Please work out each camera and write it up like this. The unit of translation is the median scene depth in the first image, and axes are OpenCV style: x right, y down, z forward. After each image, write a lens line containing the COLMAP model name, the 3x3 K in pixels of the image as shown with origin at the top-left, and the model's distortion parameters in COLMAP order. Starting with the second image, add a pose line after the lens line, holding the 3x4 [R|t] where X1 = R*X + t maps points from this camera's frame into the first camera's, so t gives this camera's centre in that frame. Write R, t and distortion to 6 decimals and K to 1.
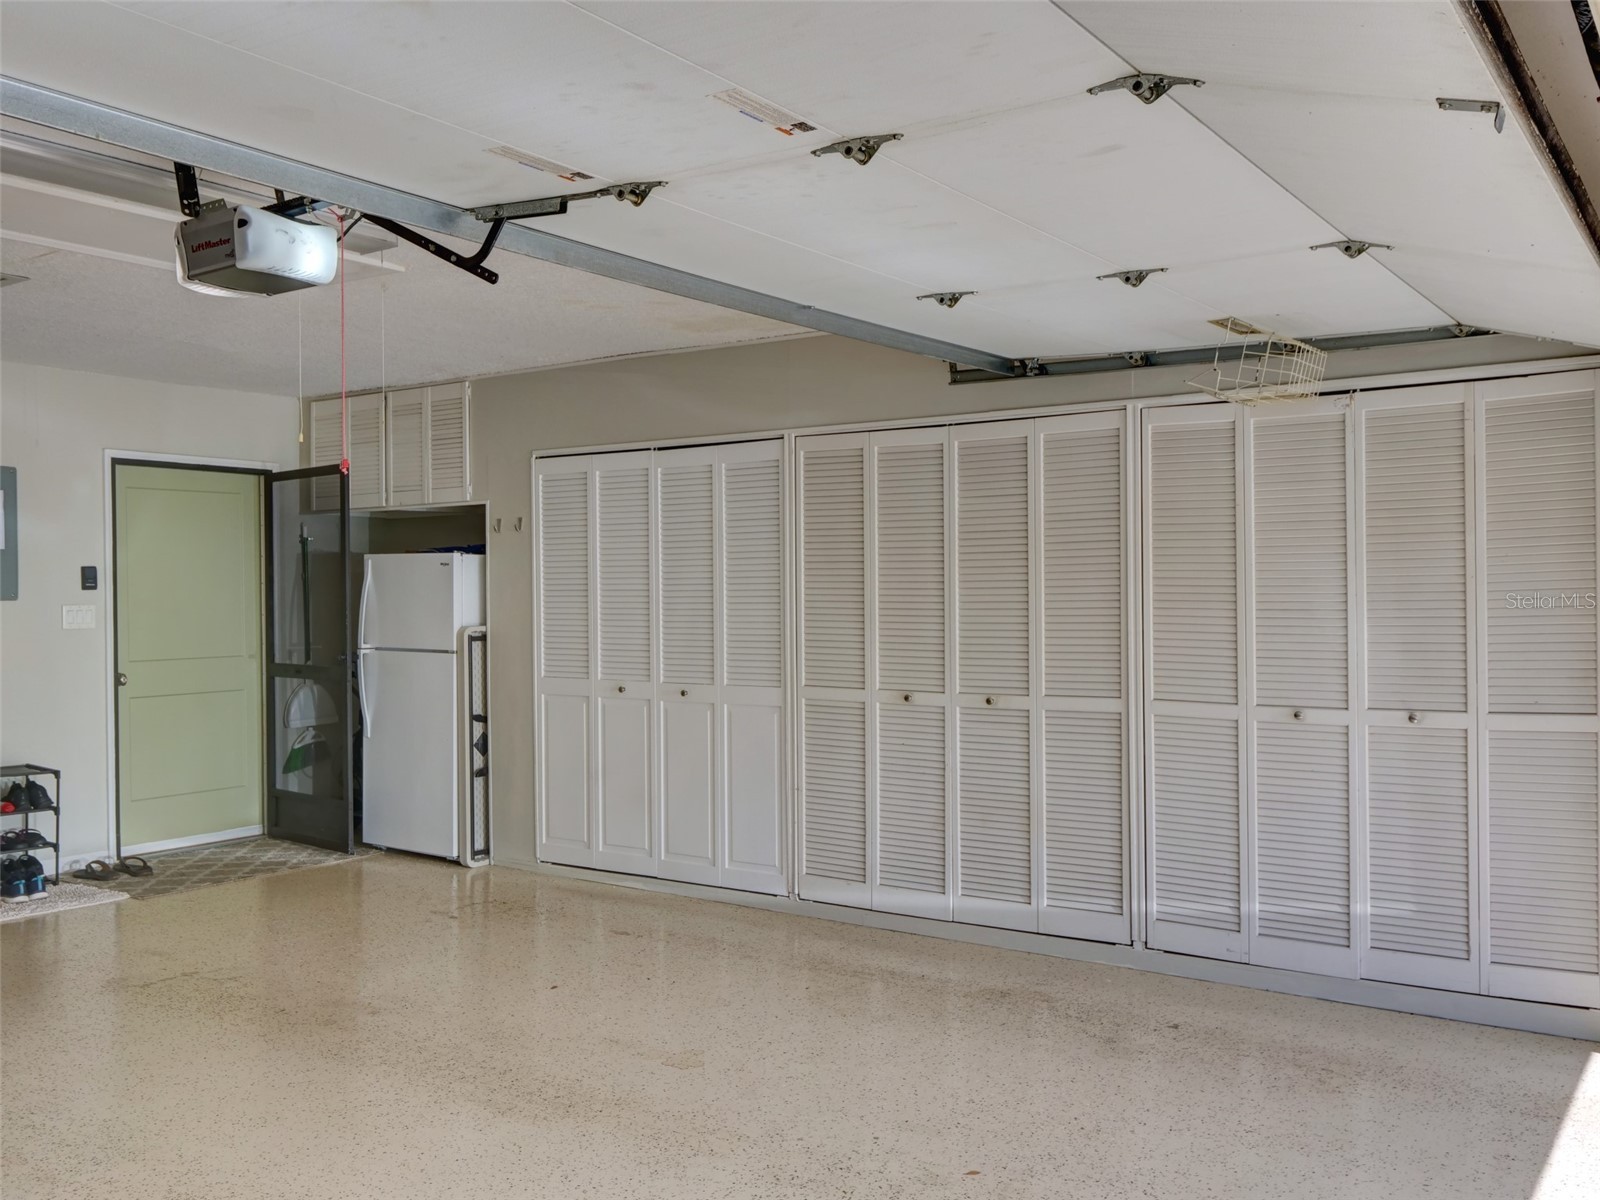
lens RADIAL K [[1404.8, 0, 799.1], [0, 1404.8, 599.2], [0, 0, 1]] dist [0.015545, -0.019502]
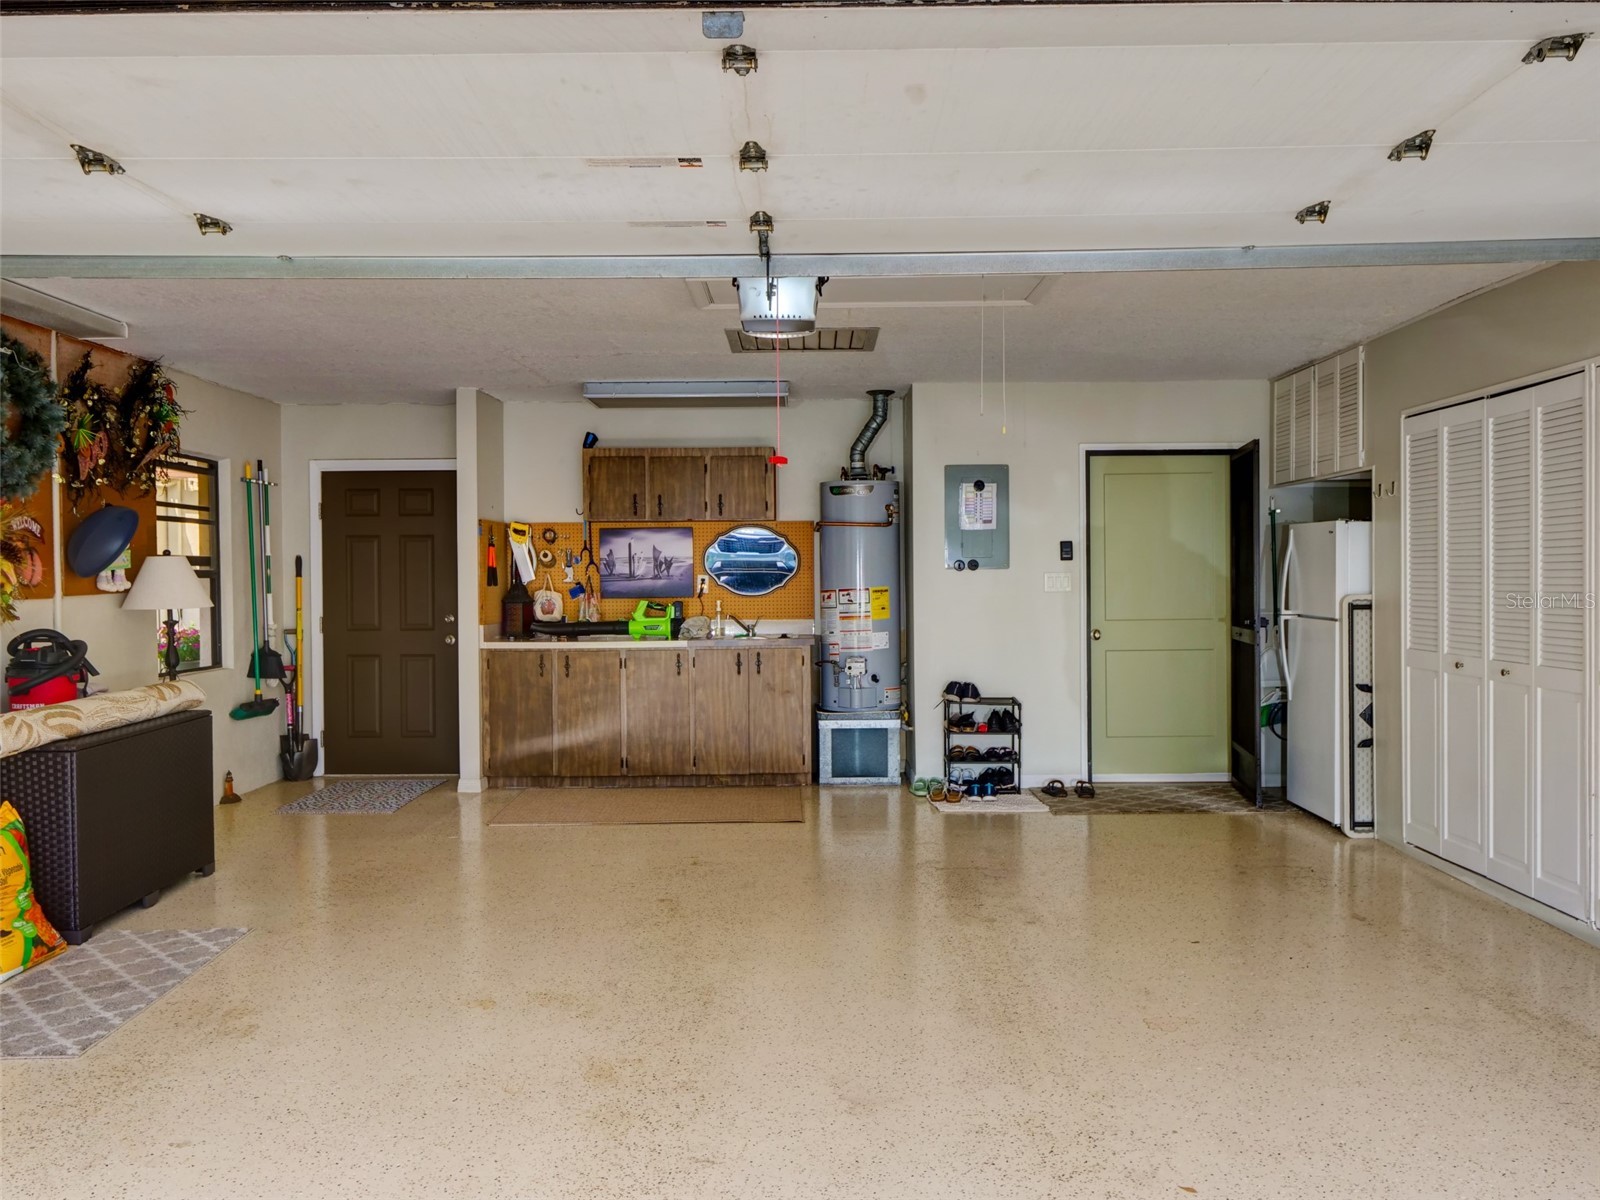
lens RADIAL K [[1346.8, 0, 800.4], [0, 1346.8, 596.8], [0, 0, 1]] dist [0.013572, -0.010627]
pose [[0.572534, 0.014846, -0.819746, 0.338703], [0.000595, 0.999828, 0.018523, 0.003297], [0.819881, -0.011093, 0.572427, 0.145028]]
